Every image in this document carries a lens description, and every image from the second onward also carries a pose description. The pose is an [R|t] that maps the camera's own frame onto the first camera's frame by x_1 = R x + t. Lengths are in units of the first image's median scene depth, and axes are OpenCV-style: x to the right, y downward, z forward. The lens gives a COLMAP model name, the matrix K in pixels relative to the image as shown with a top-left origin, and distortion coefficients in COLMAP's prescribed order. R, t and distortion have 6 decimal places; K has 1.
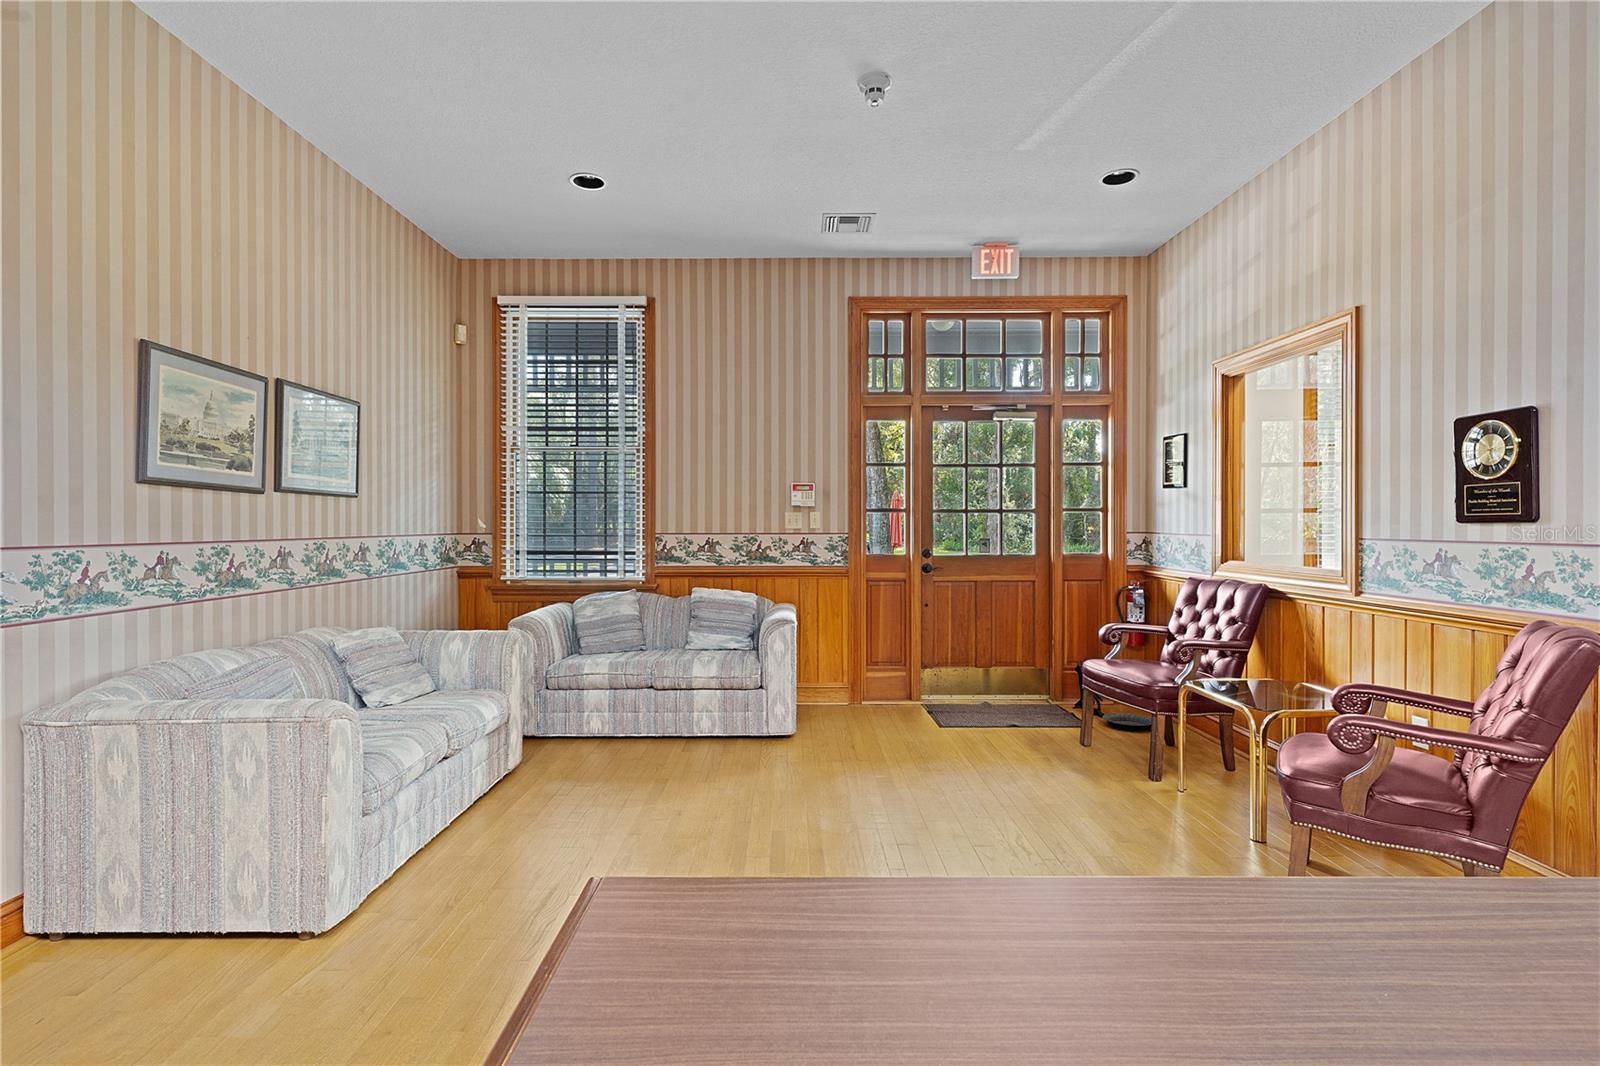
lens RADIAL K [[779.6, 0, 754.1], [0, 779.6, 528.1], [0, 0, 1]] dist [-0.009707, -0.000181]
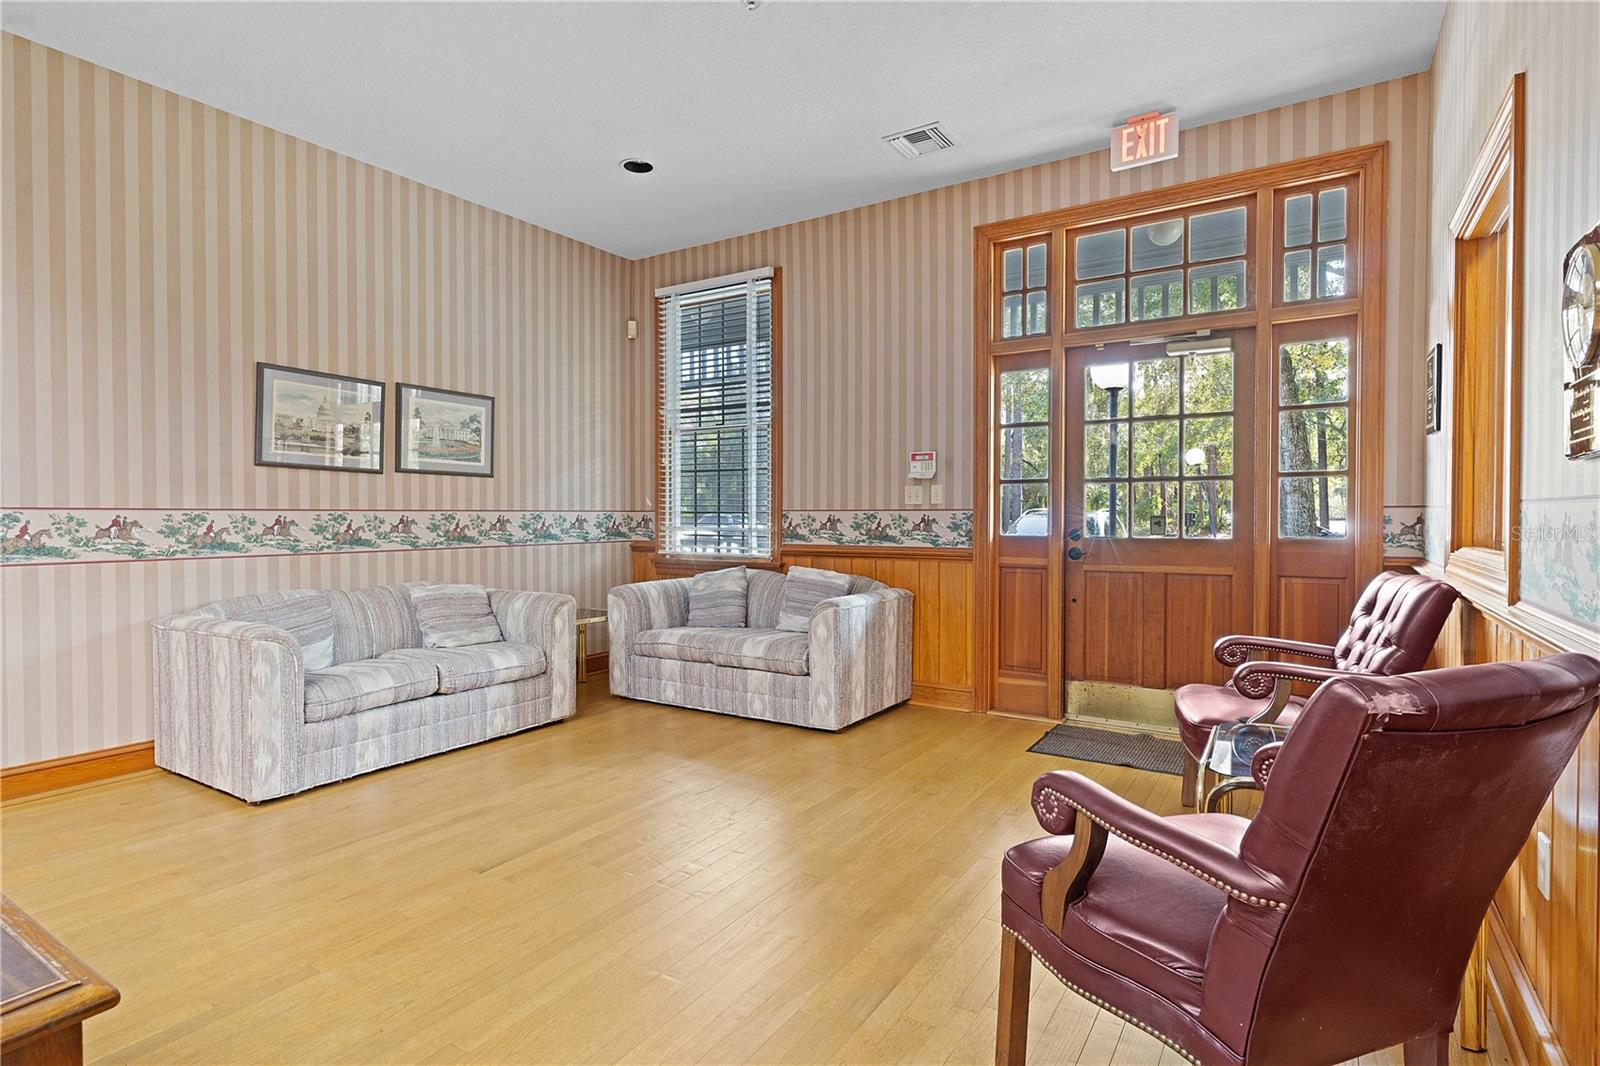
lens RADIAL K [[806.9, 0, 793.8], [0, 806.9, 529.0], [0, 0, 1]] dist [-0.000598, -0.000344]
pose [[0.839151, 0.009213, -0.543820, 0.441384], [-0.004186, 0.999936, 0.010480, 0.020003], [0.543882, -0.006518, 0.839136, 0.167546]]
